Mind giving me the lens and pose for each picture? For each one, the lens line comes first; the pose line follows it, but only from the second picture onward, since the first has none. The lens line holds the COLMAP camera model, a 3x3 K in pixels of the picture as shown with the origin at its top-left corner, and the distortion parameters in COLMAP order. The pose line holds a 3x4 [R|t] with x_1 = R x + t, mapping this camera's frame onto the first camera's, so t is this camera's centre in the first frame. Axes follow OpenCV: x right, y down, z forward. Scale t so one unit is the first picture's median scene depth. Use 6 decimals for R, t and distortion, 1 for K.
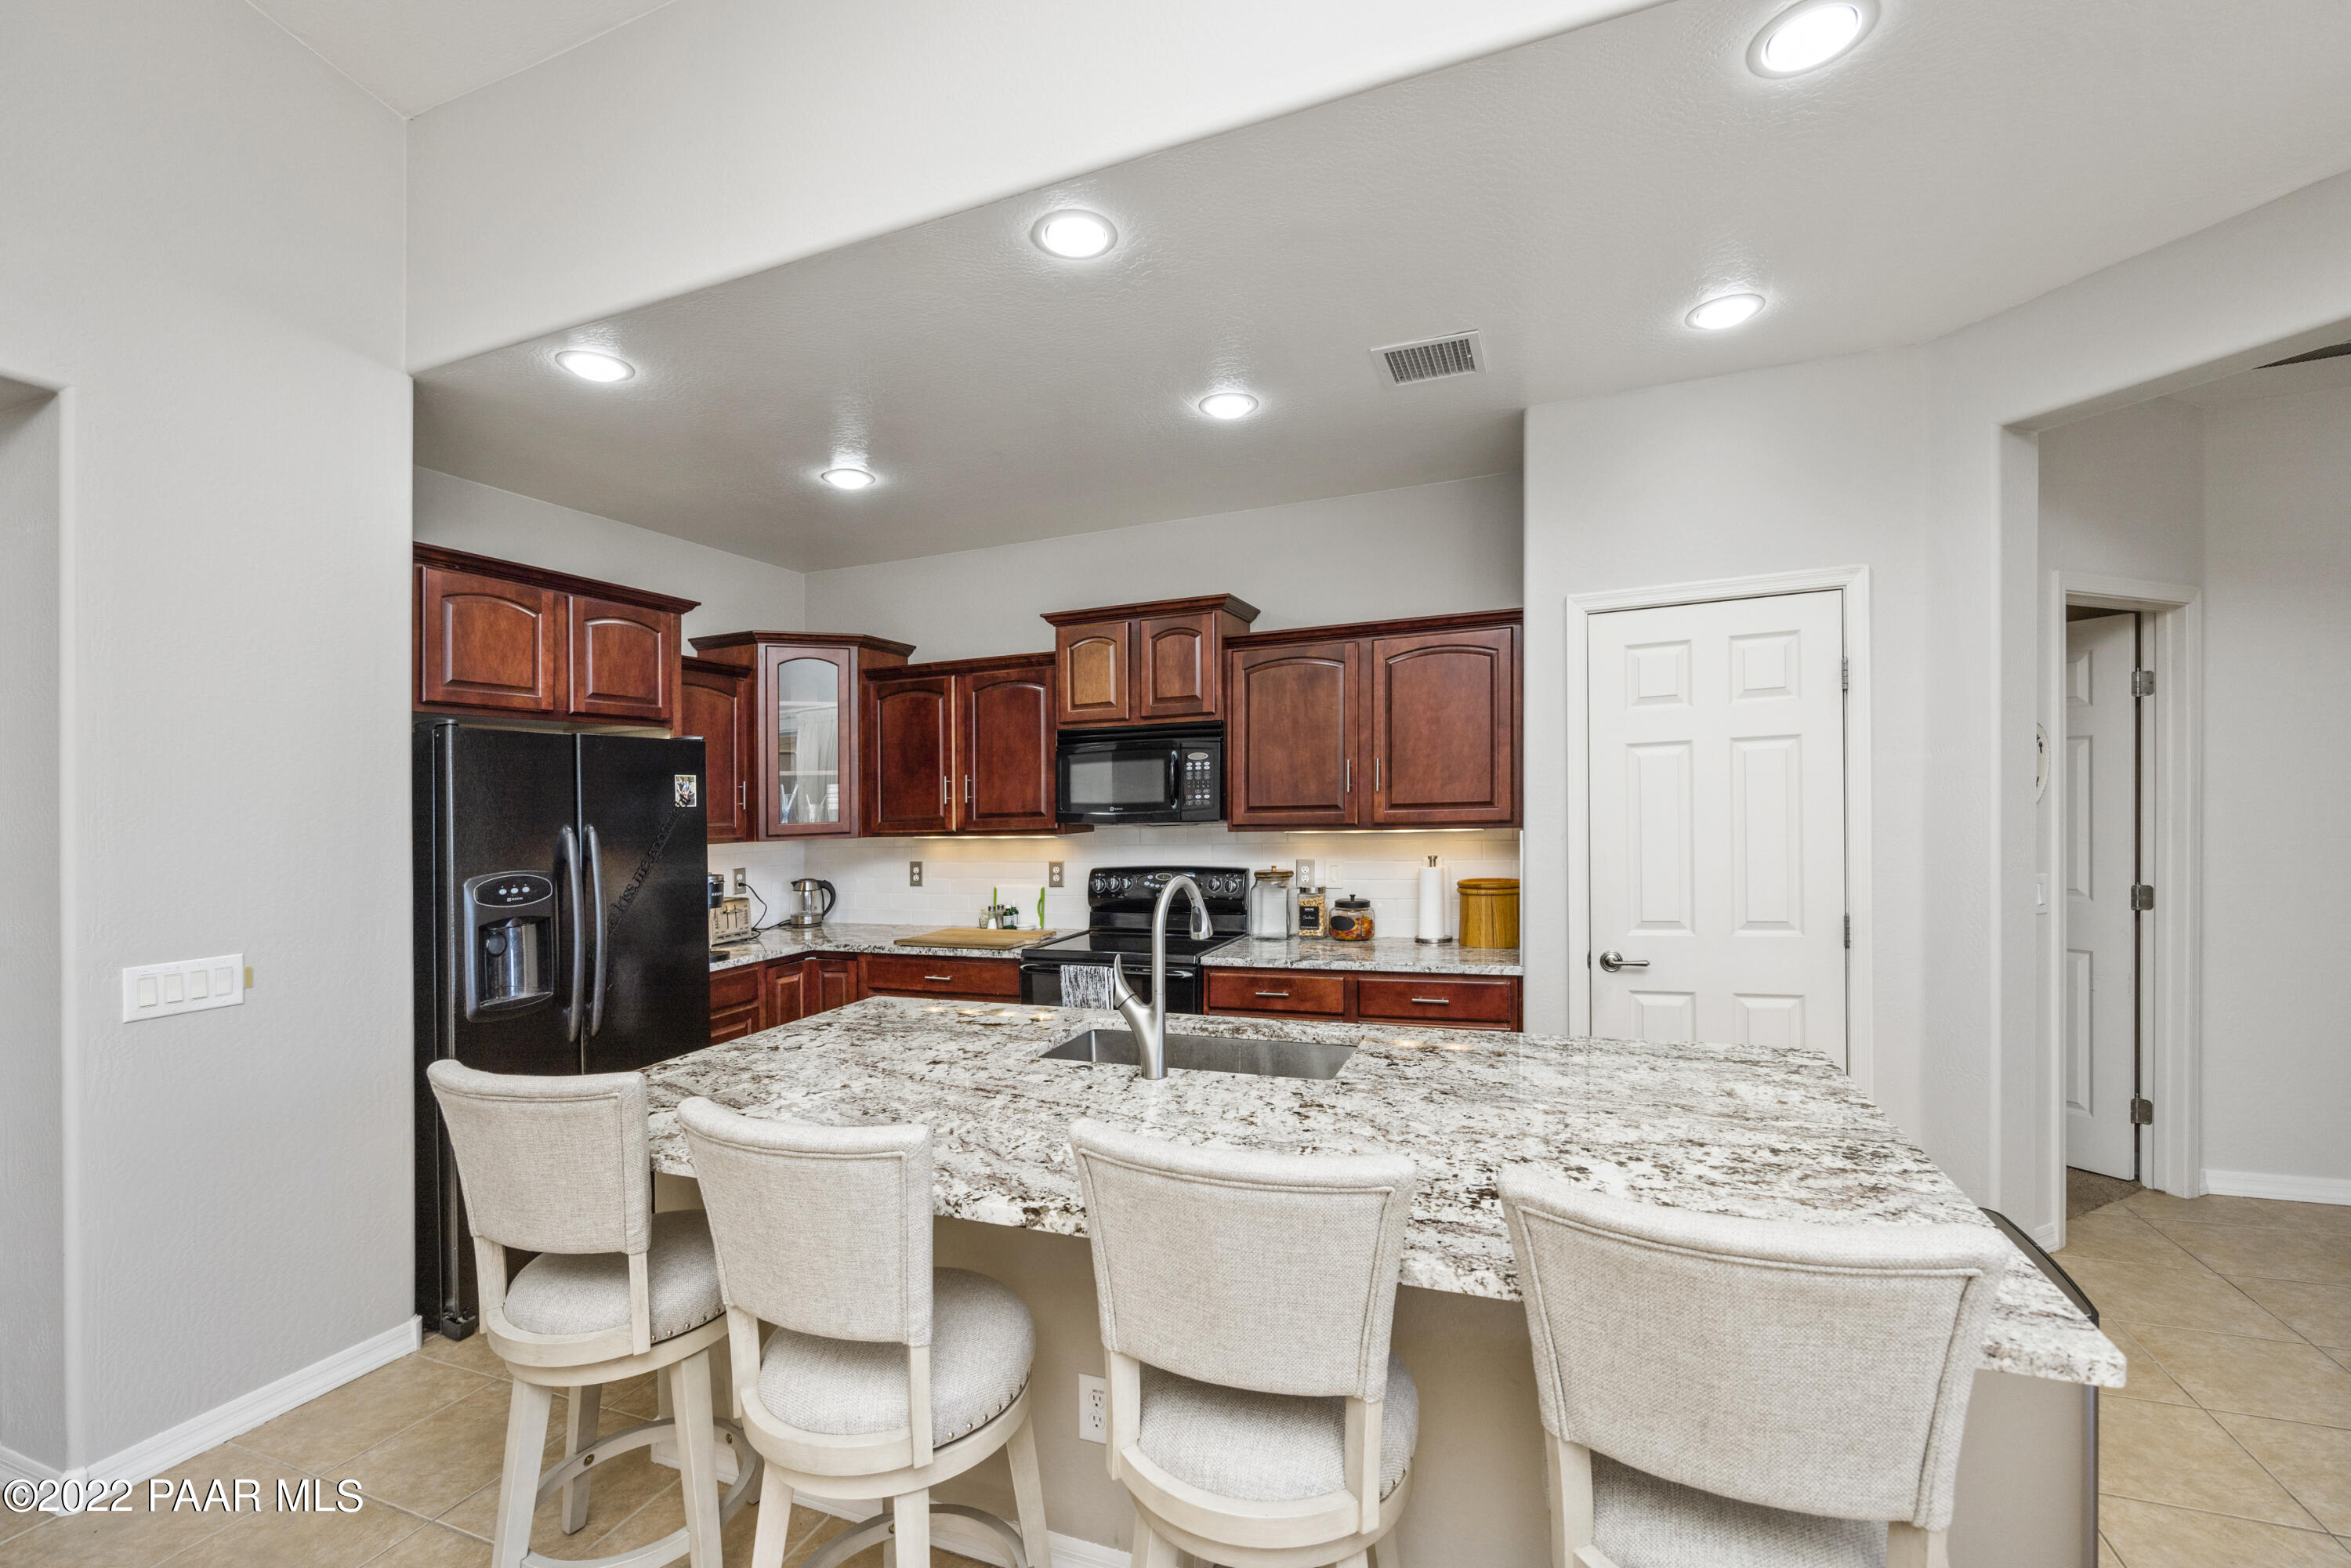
lens RADIAL K [[993.8, 0, 1130.3], [0, 993.8, 825.7], [0, 0, 1]] dist [-0.002028, -0.000252]
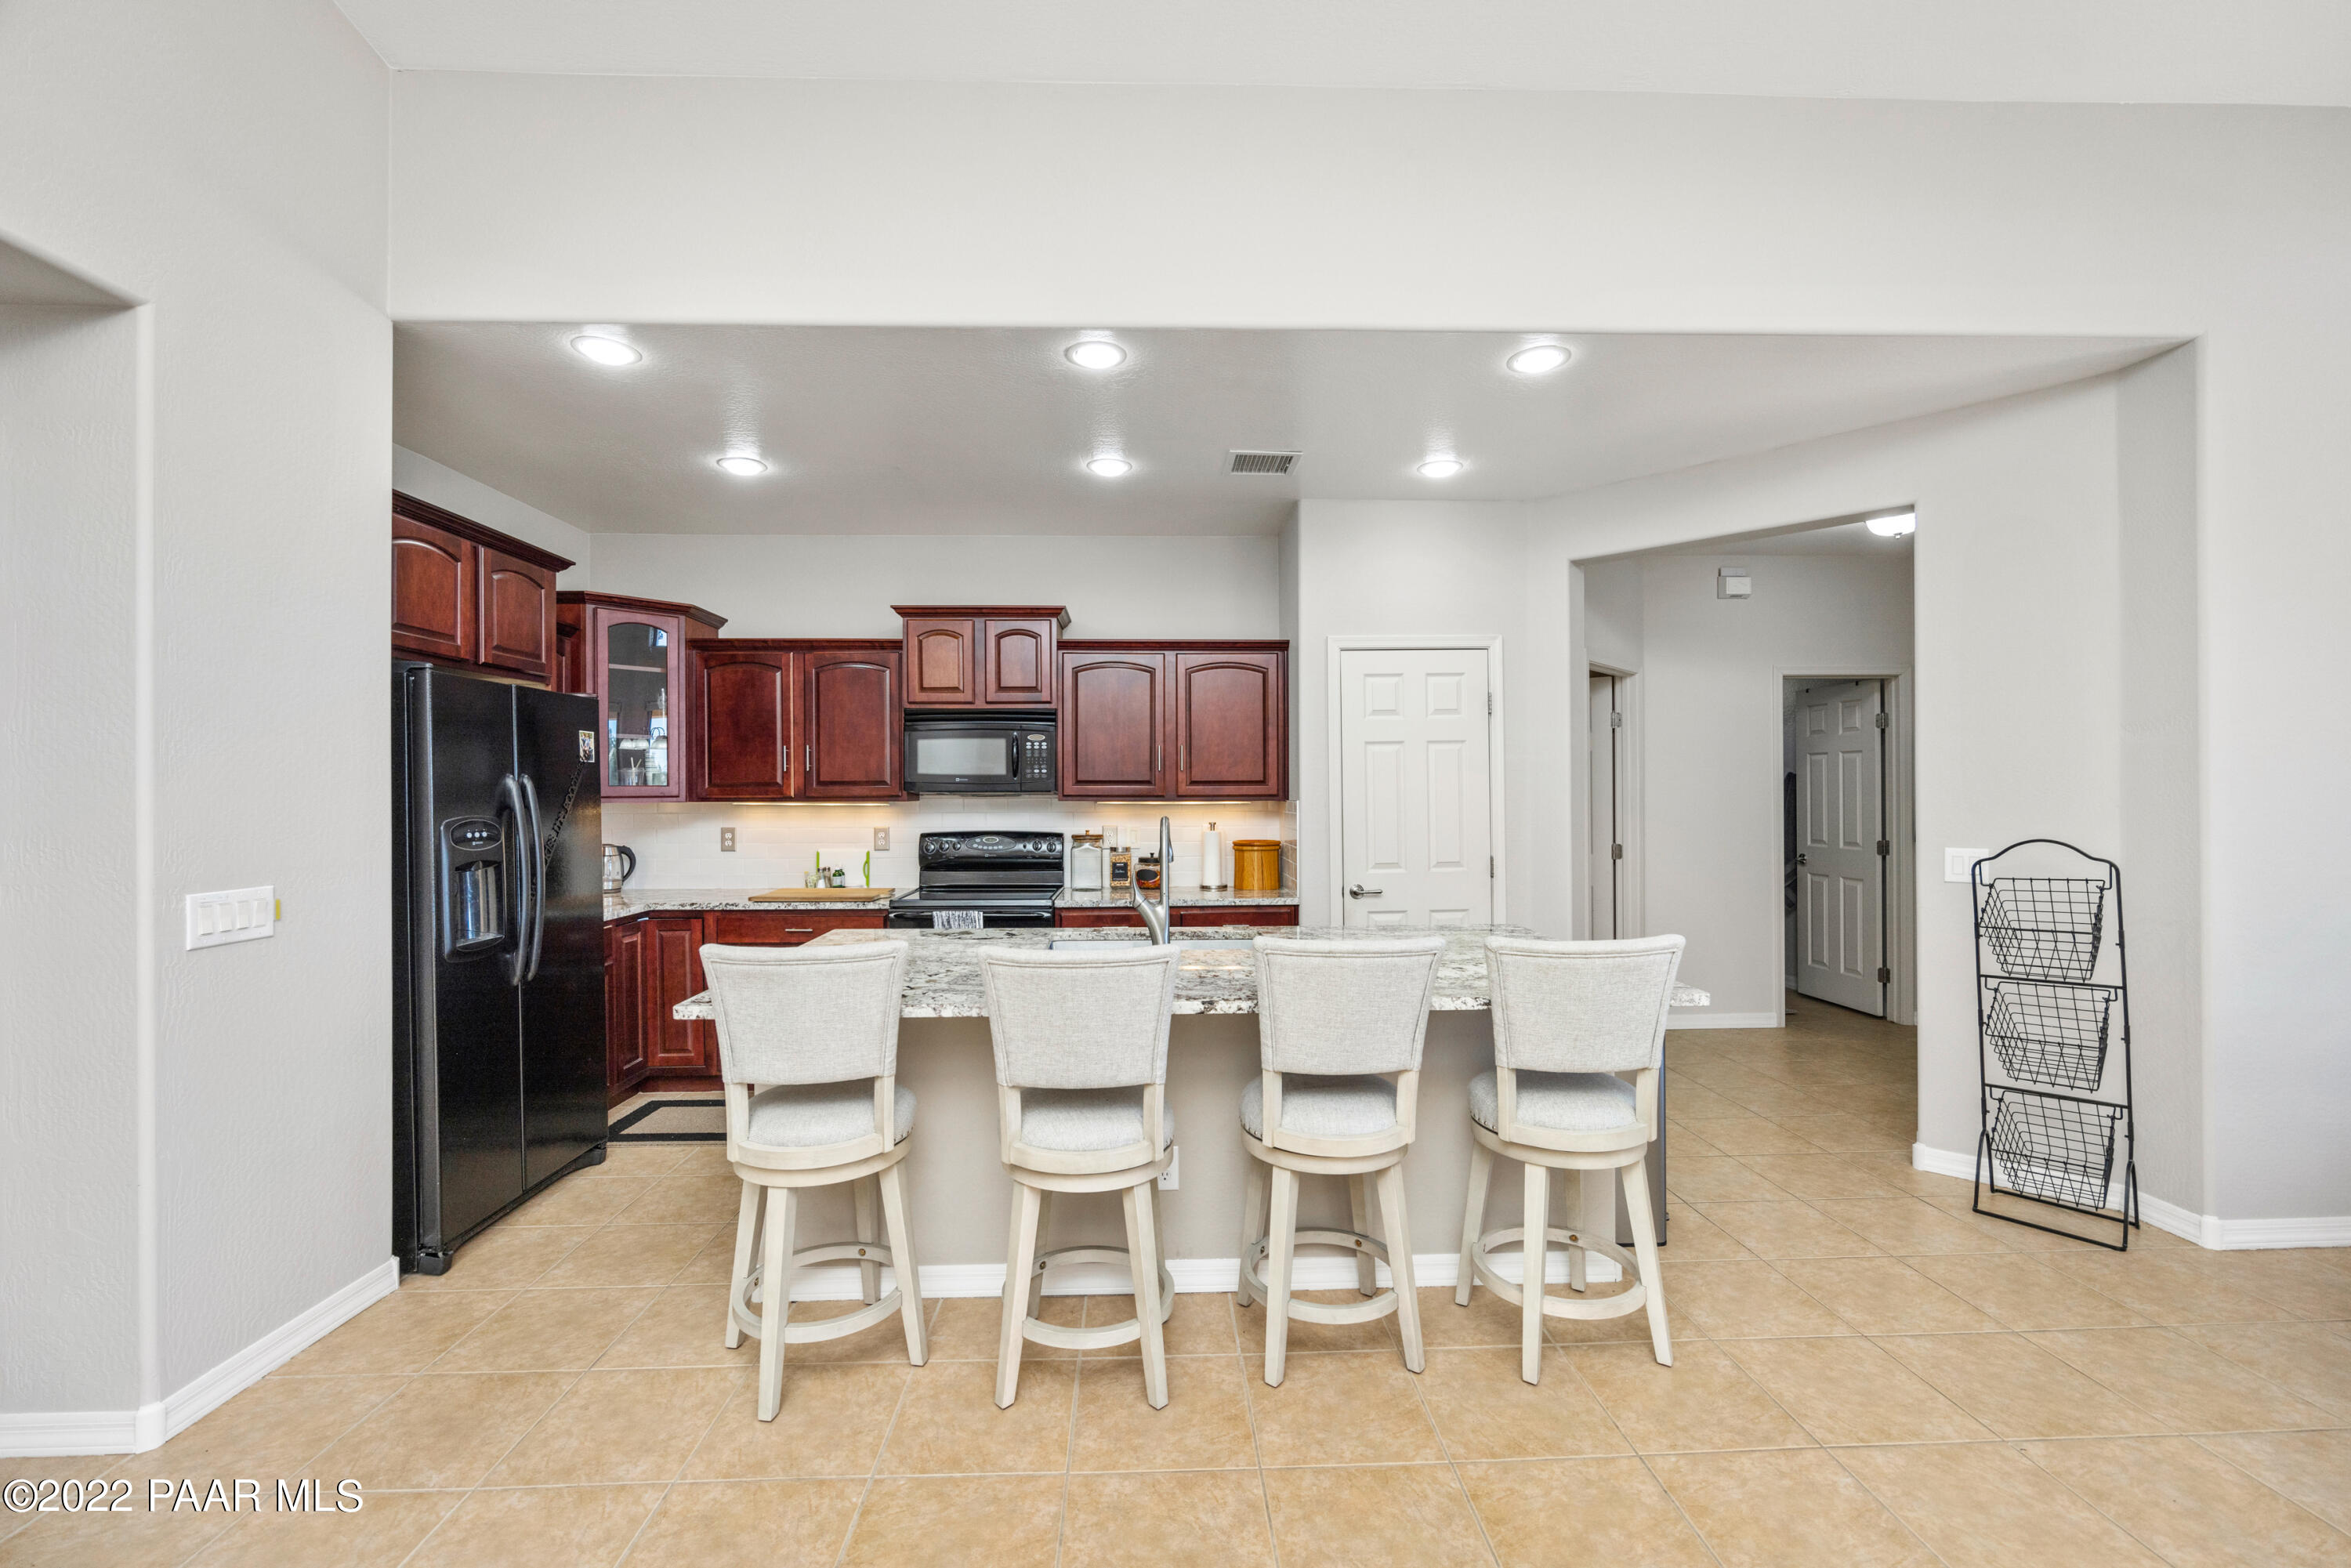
lens RADIAL K [[993.8, 0, 1166.4], [0, 993.8, 790.8], [0, 0, 1]] dist [-0.002028, -0.000252]
pose [[0.911054, 0.024740, 0.411545, -0.320436], [-0.012652, 0.999405, -0.032073, 0.035554], [-0.412093, 0.024013, 0.910825, -0.178311]]
